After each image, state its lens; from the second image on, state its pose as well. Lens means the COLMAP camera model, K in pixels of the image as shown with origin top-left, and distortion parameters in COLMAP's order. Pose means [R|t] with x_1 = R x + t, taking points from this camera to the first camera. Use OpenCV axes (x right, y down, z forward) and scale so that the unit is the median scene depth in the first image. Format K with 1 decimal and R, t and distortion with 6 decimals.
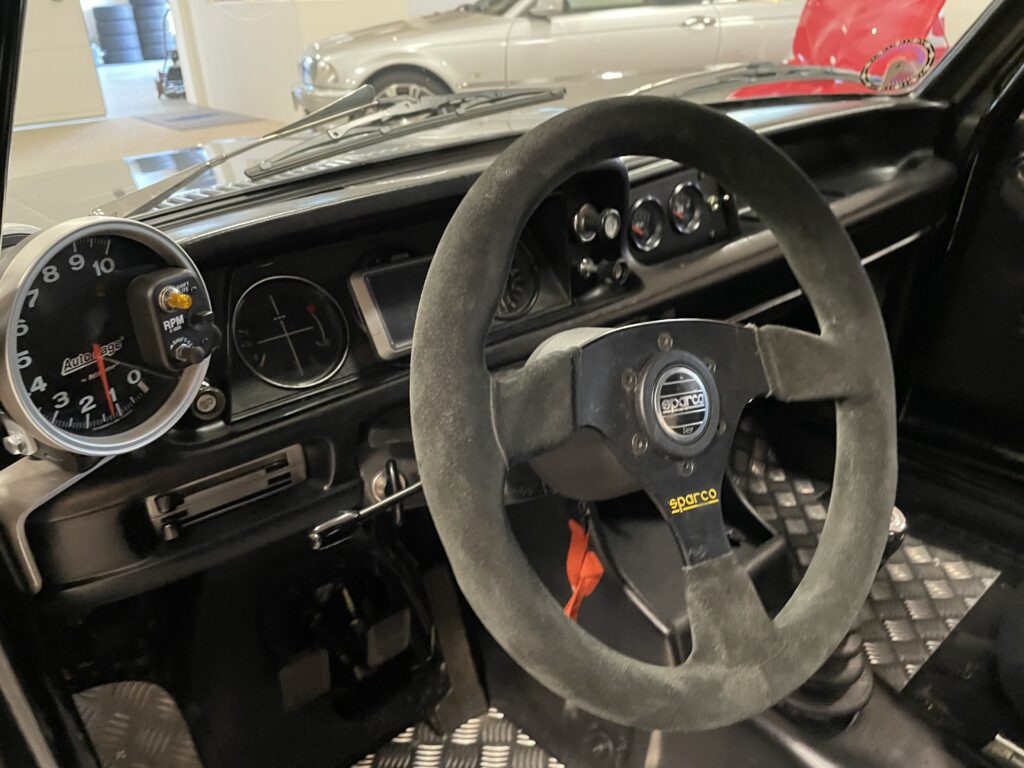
lens RADIAL K [[783.9, 0, 502.7], [0, 783.9, 394.2], [0, 0, 1]] dist [0.074741, -0.098188]
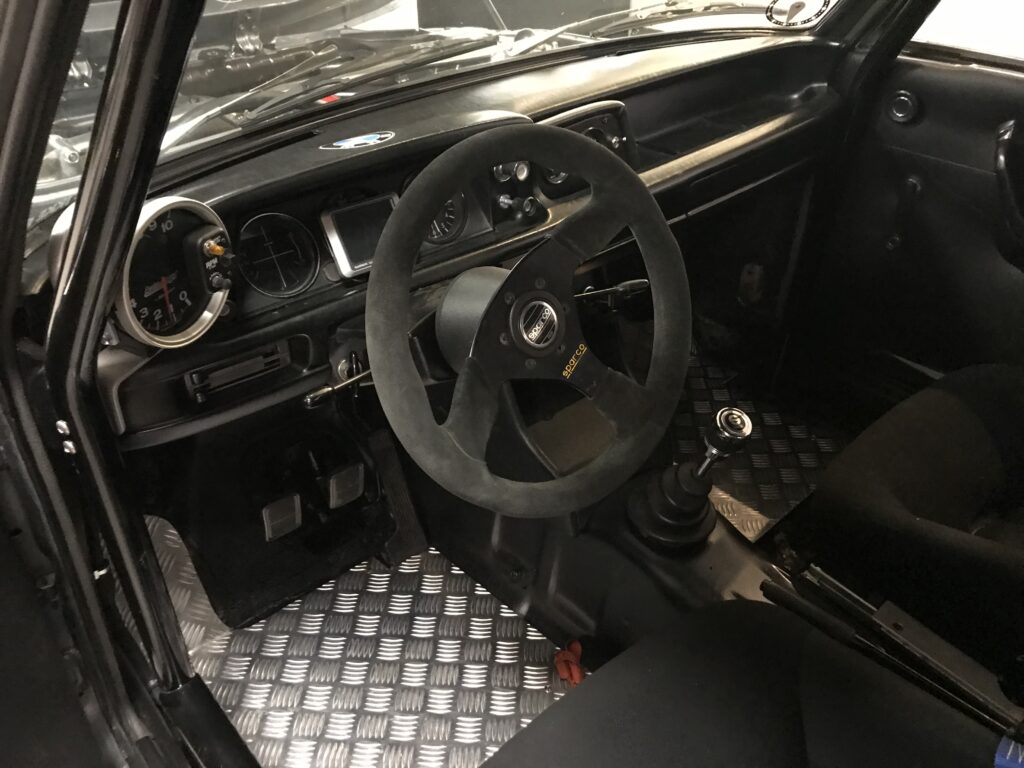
lens RADIAL K [[857.7, 0, 492.2], [0, 857.7, 372.8], [0, 0, 1]] dist [0.015579, -0.013665]
pose [[0.999341, 0.019409, 0.030661, 0.064714], [-0.023109, 0.991843, 0.125354, -0.077482], [-0.027978, -0.125980, 0.991638, -0.542078]]
